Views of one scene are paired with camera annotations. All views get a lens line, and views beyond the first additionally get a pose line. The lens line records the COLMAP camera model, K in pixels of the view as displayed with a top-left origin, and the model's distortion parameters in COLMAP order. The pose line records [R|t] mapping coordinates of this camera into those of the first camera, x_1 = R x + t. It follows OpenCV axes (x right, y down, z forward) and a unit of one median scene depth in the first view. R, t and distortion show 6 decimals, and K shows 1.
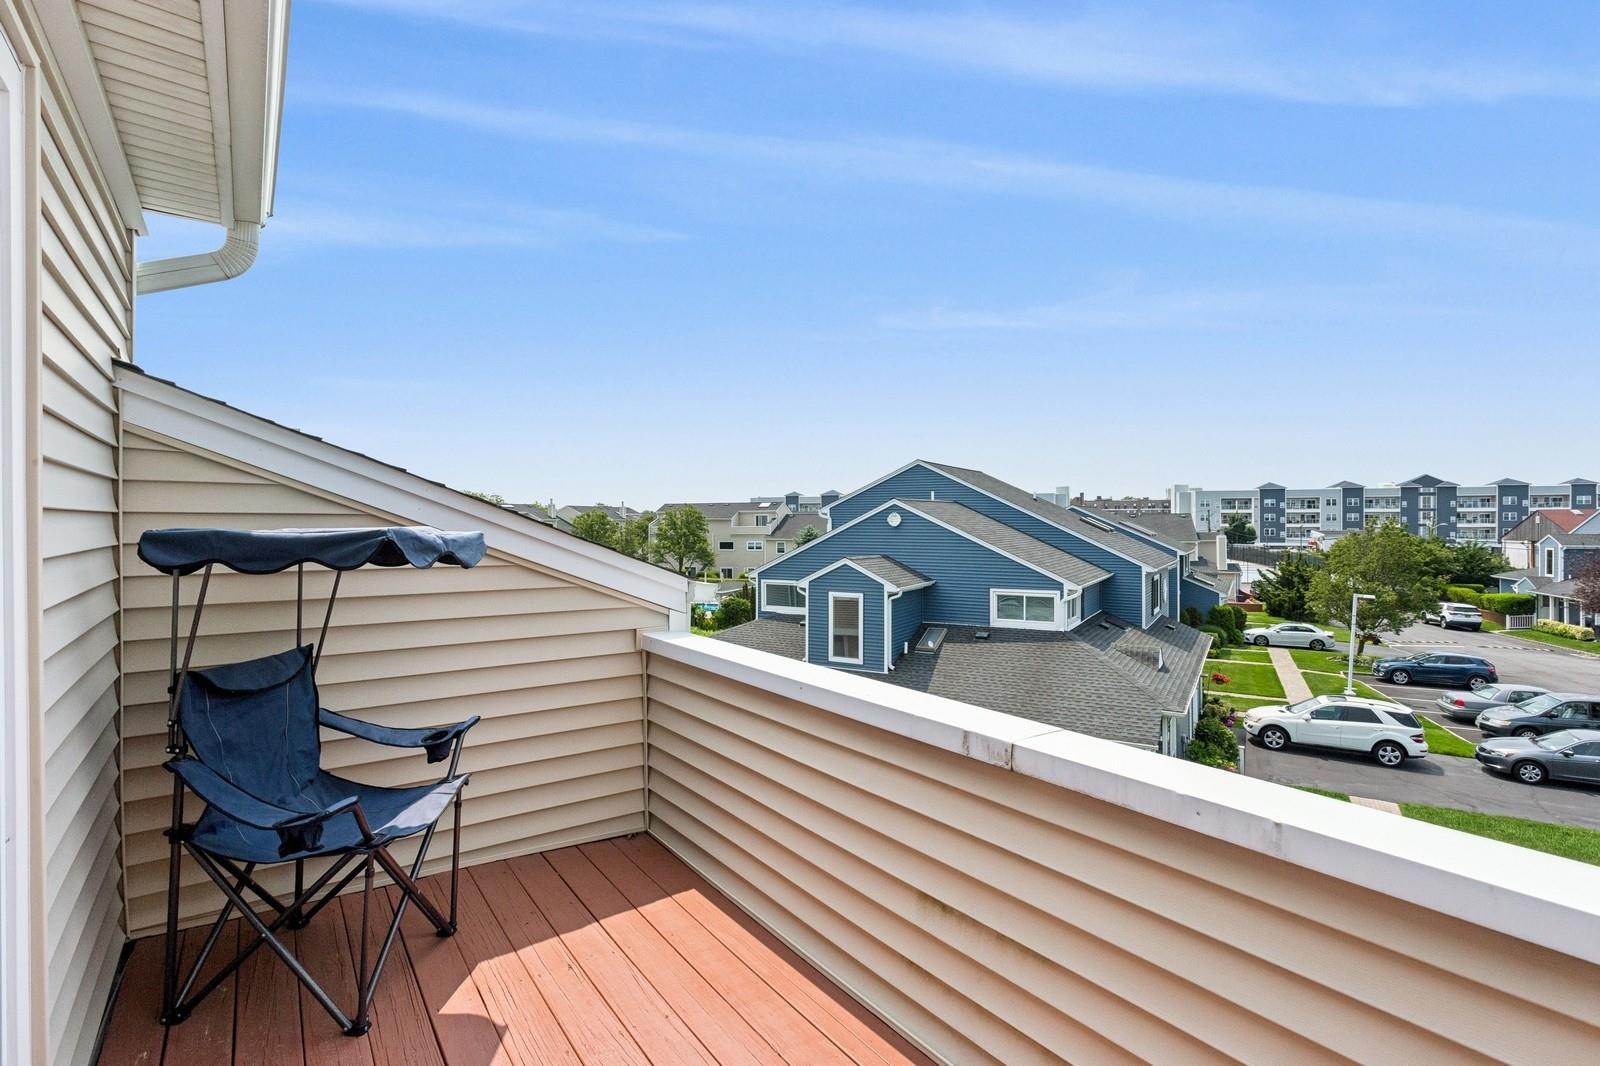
lens RADIAL K [[764.9, 0, 780.7], [0, 764.9, 531.7], [0, 0, 1]] dist [-0.000589, 0.000269]
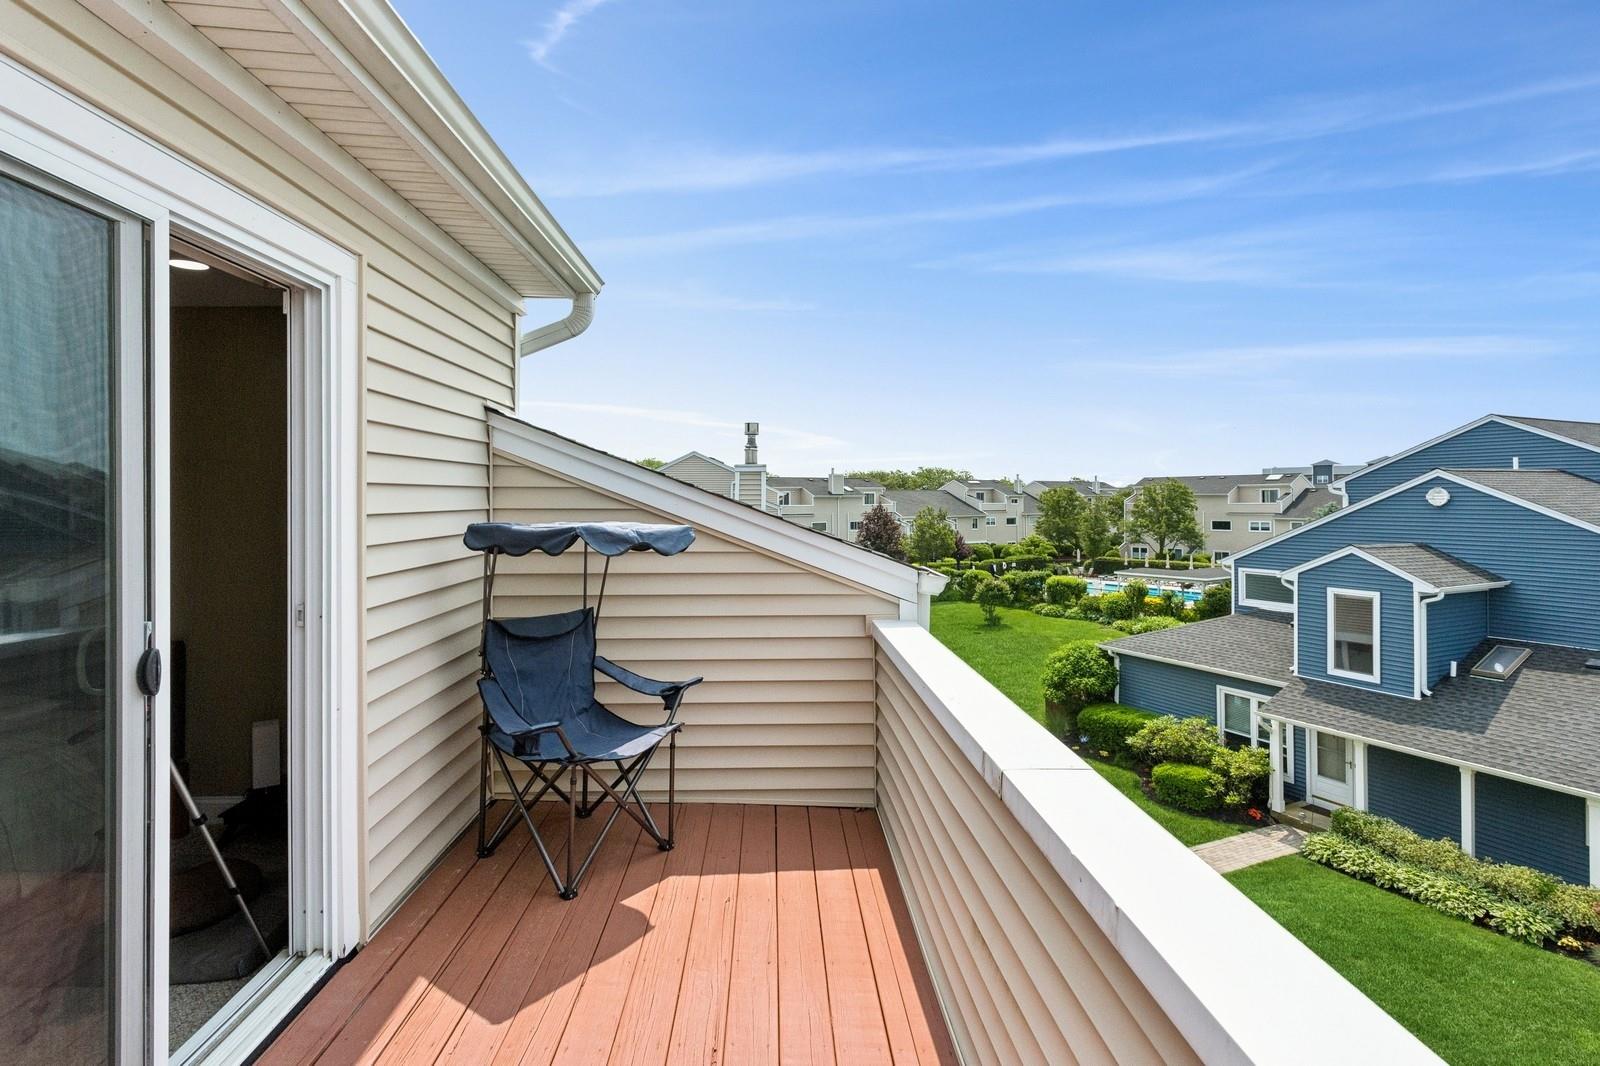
lens RADIAL K [[779.6, 0, 784.0], [0, 779.6, 507.5], [0, 0, 1]] dist [0.001987, 0.001067]
pose [[0.834156, 0.005086, -0.551505, 0.332721], [-0.005344, 0.999985, 0.001139, -0.024891], [0.551502, 0.001997, 0.834171, 0.036908]]
